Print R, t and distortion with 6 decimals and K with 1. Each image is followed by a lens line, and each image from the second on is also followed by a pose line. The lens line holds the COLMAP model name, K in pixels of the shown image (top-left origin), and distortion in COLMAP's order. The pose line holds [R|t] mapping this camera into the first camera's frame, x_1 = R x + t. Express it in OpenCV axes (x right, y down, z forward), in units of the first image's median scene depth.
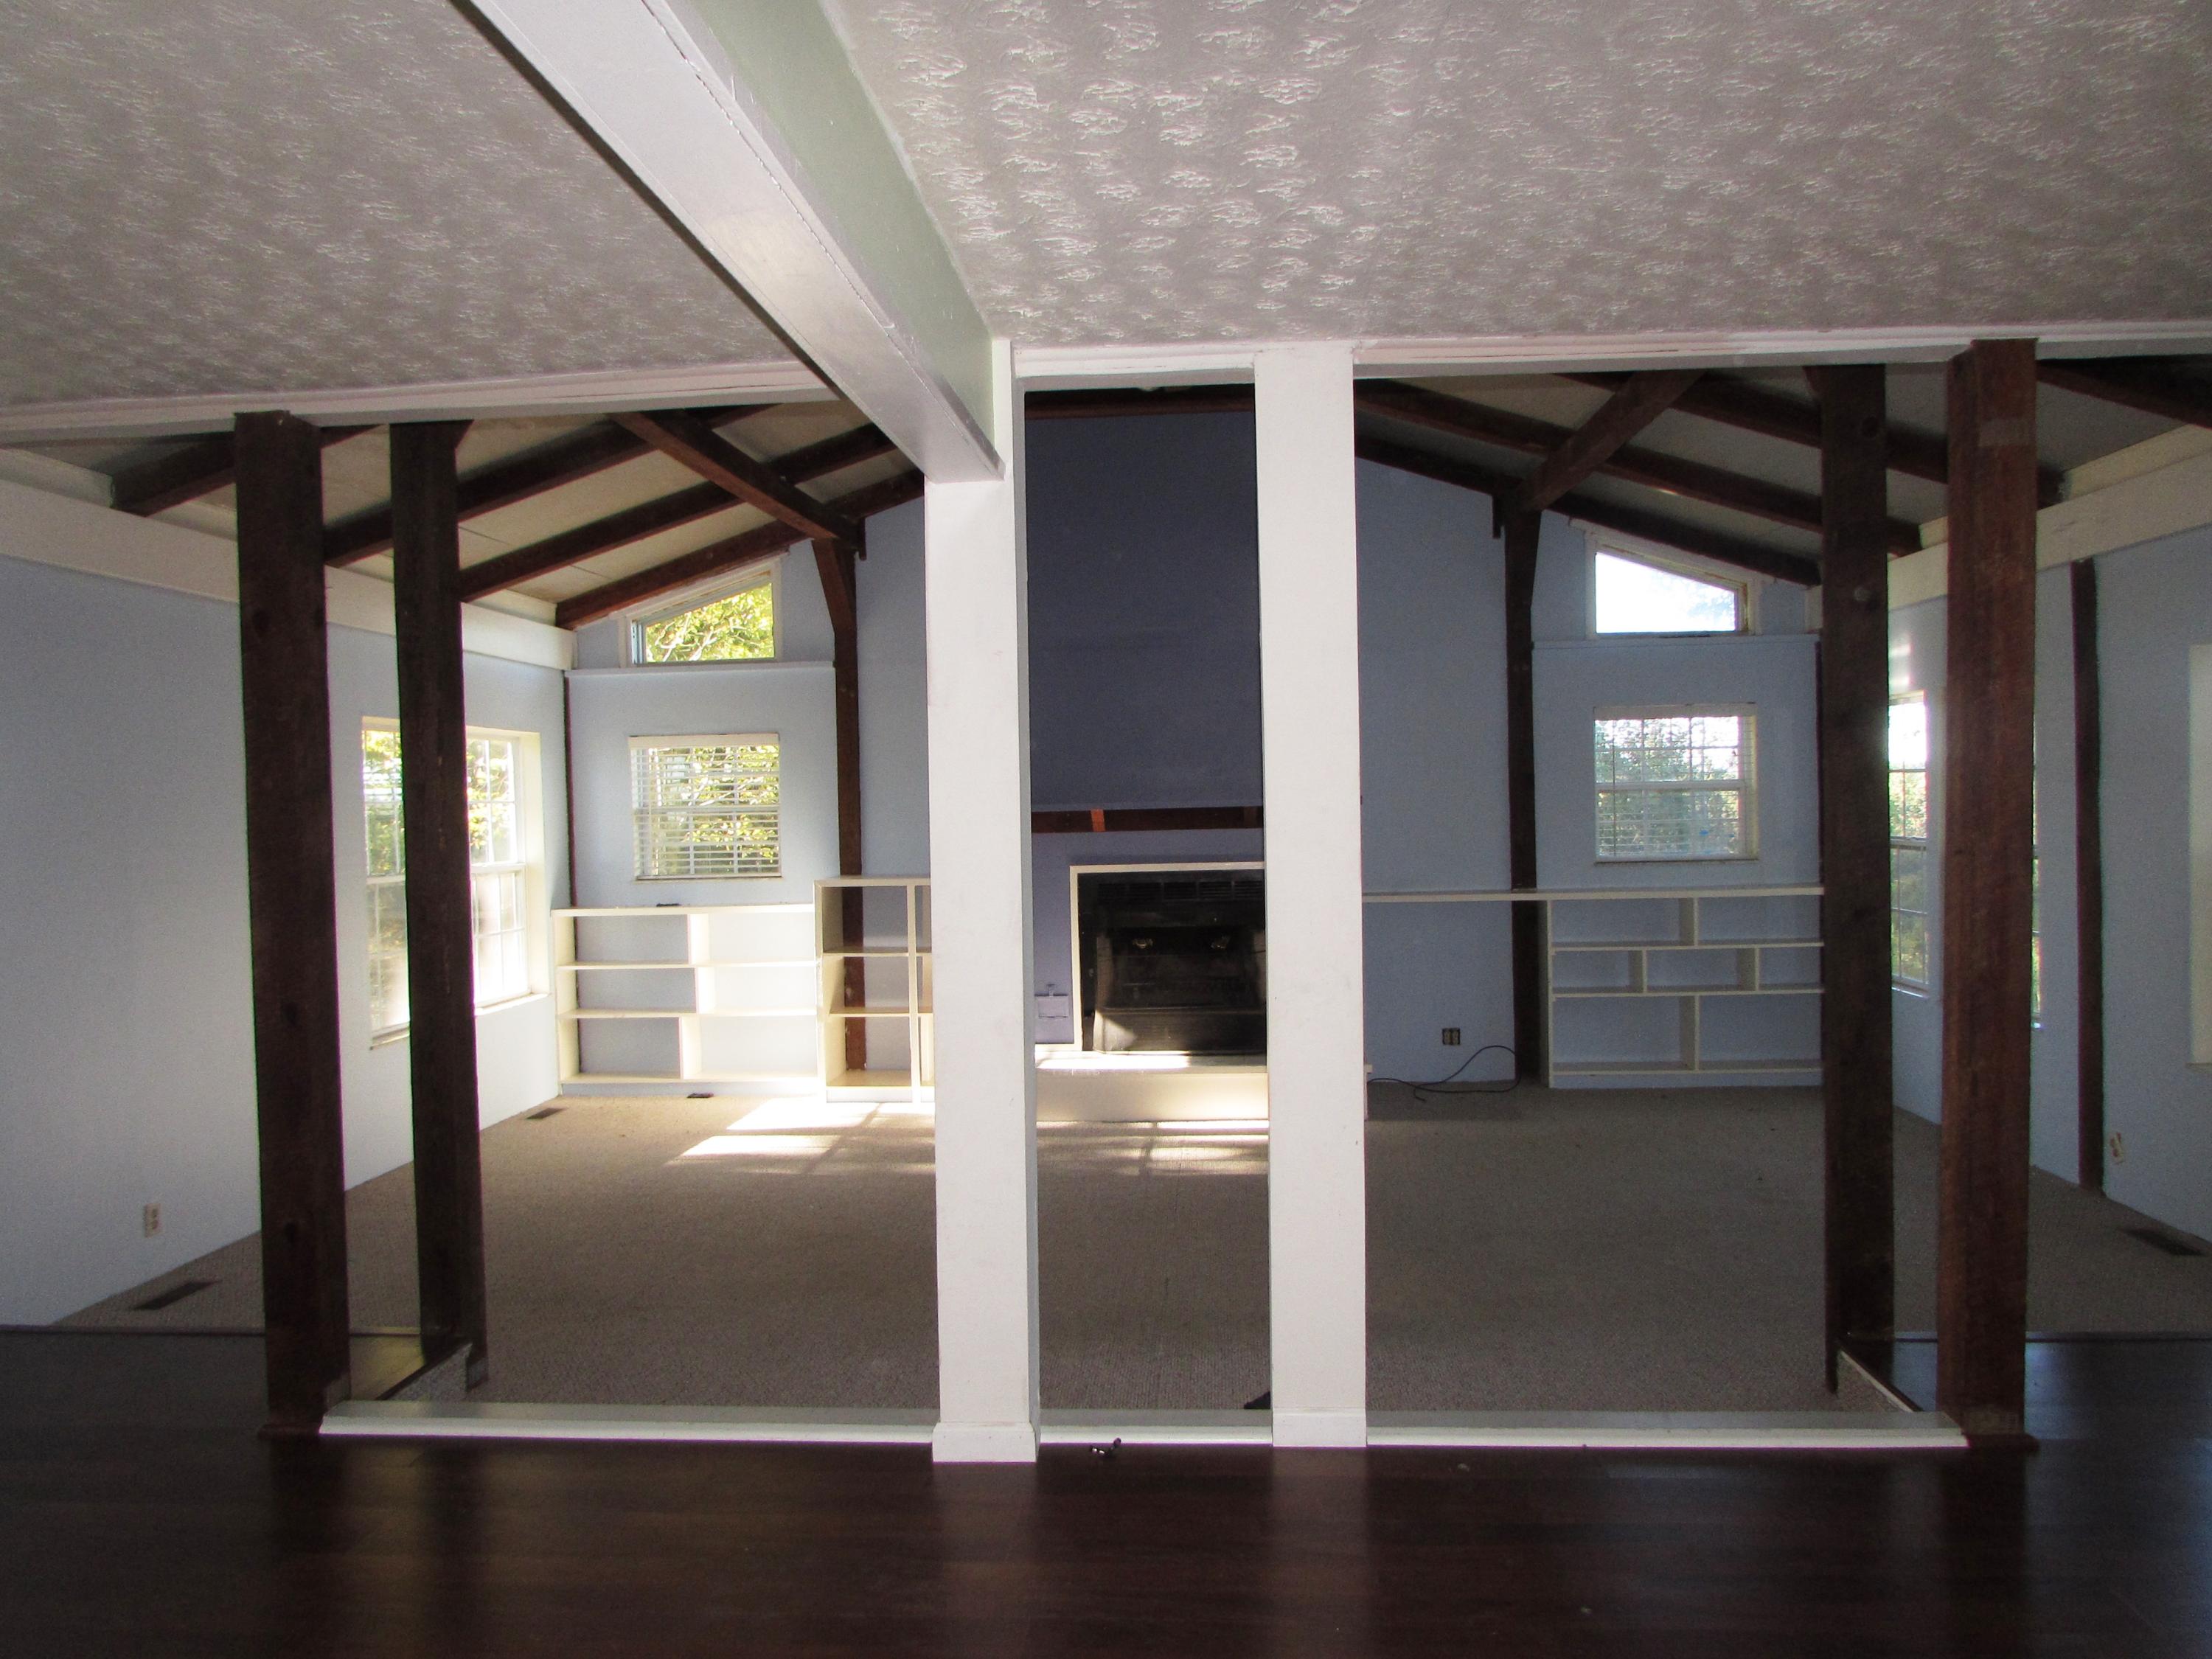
lens RADIAL K [[1555.3, 0, 1106.0], [0, 1555.3, 829.5], [0, 0, 1]] dist [-0.003188, -0.073021]
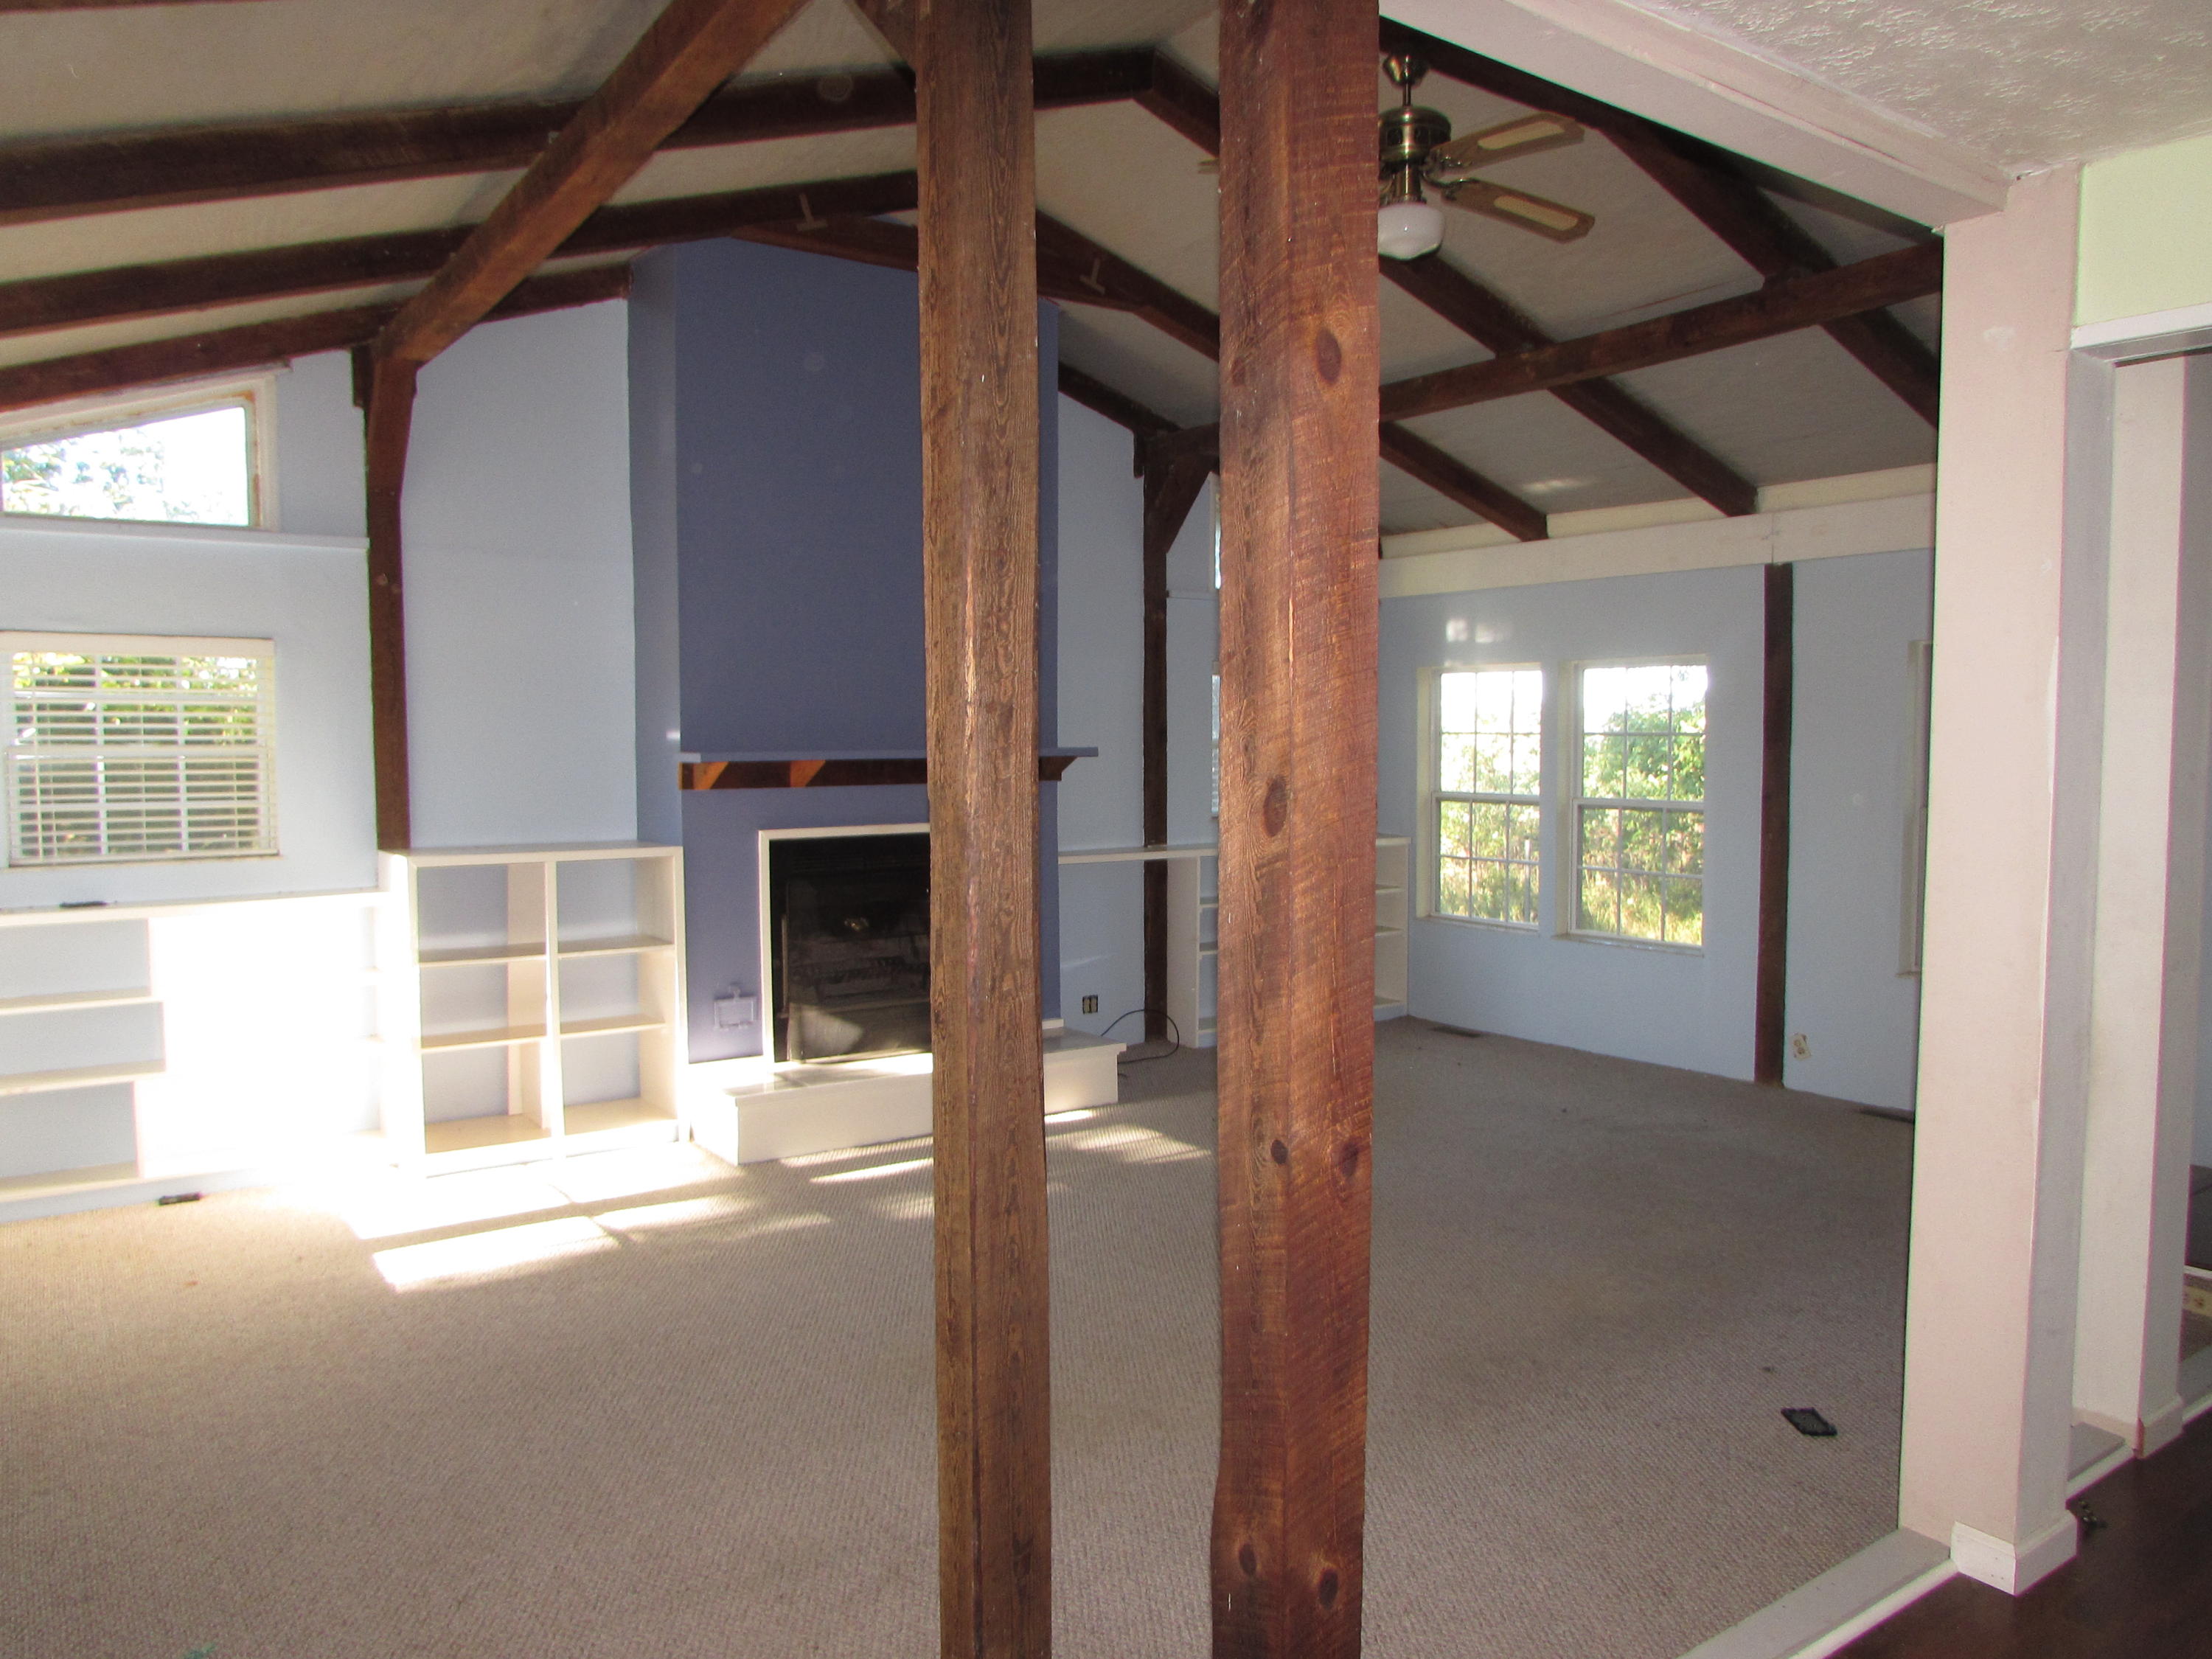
lens RADIAL K [[1555.3, 0, 1106.0], [0, 1555.3, 829.5], [0, 0, 1]] dist [-0.003188, -0.073021]
pose [[0.769155, -0.017283, 0.638829, -0.374348], [-0.002500, 0.999545, 0.030053, -0.001186], [-0.639058, -0.024712, 0.768762, 0.275631]]
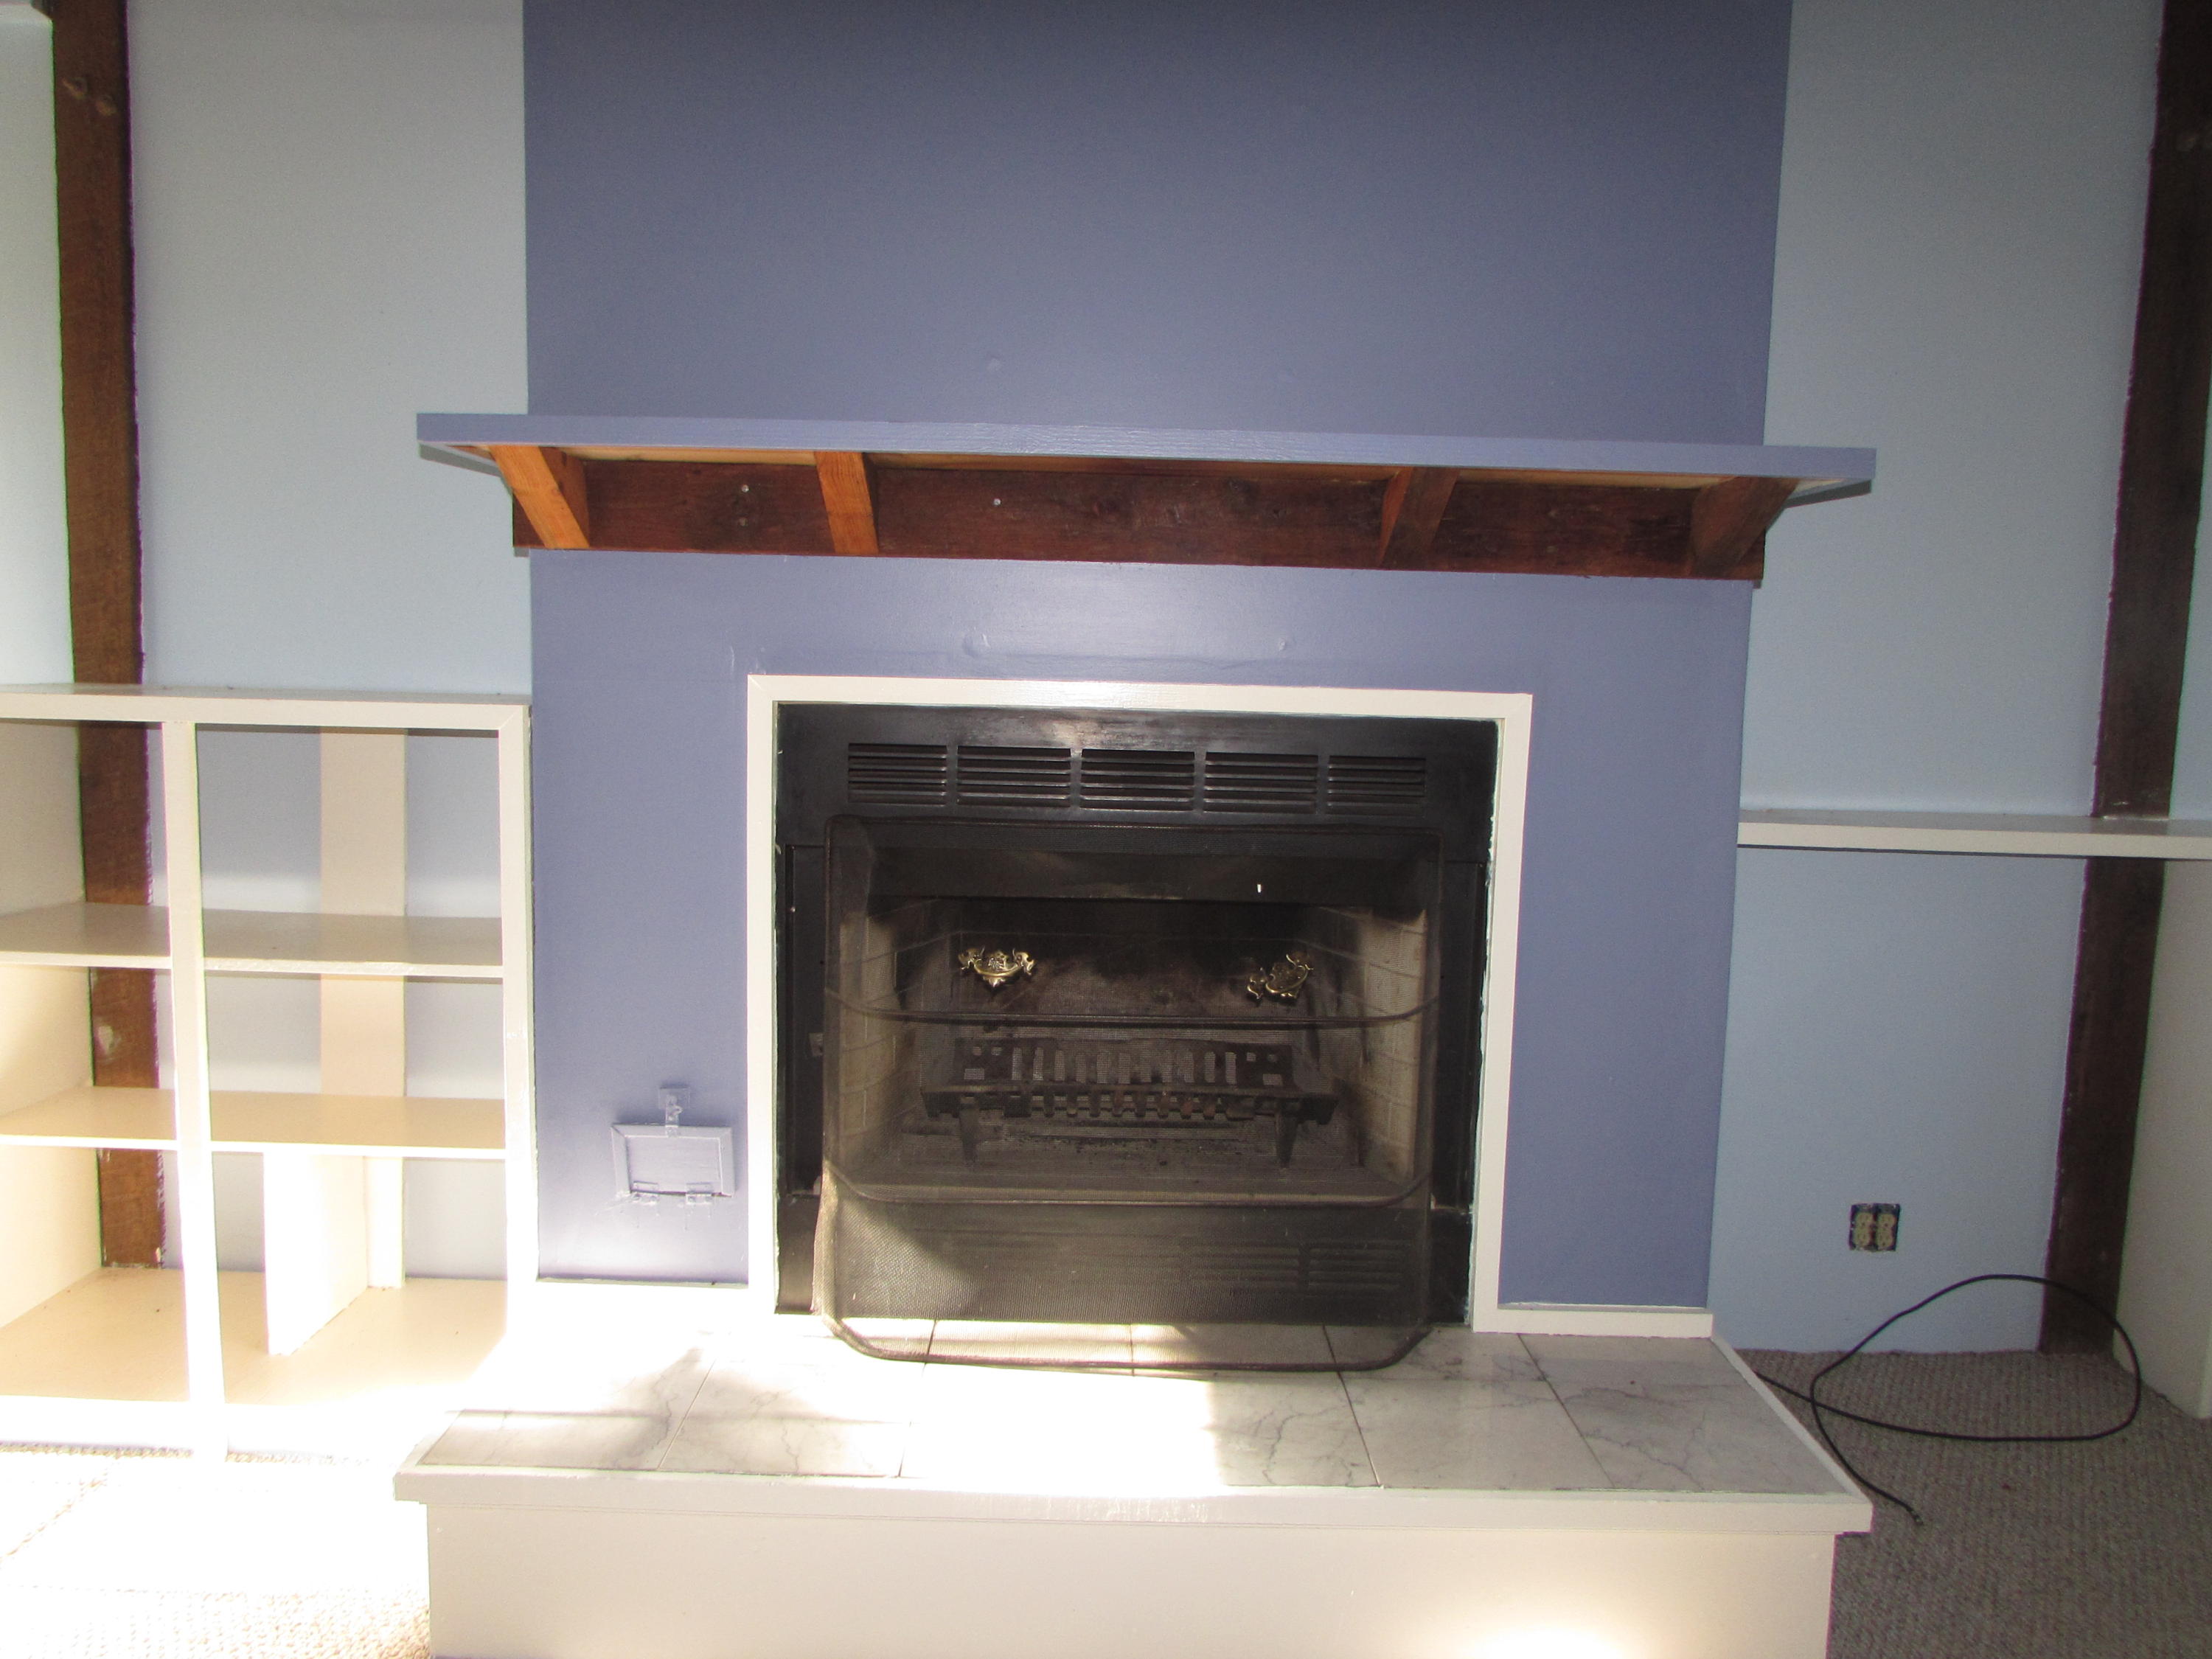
lens RADIAL K [[1560.3, 0, 1101.8], [0, 1560.3, 840.2], [0, 0, 1]] dist [-0.041227, 0.005588]
pose [[0.994985, 0.040444, 0.091483, 0.014969], [-0.048579, 0.994889, 0.088520, 0.024311], [-0.087435, -0.092520, 0.991865, 0.687527]]
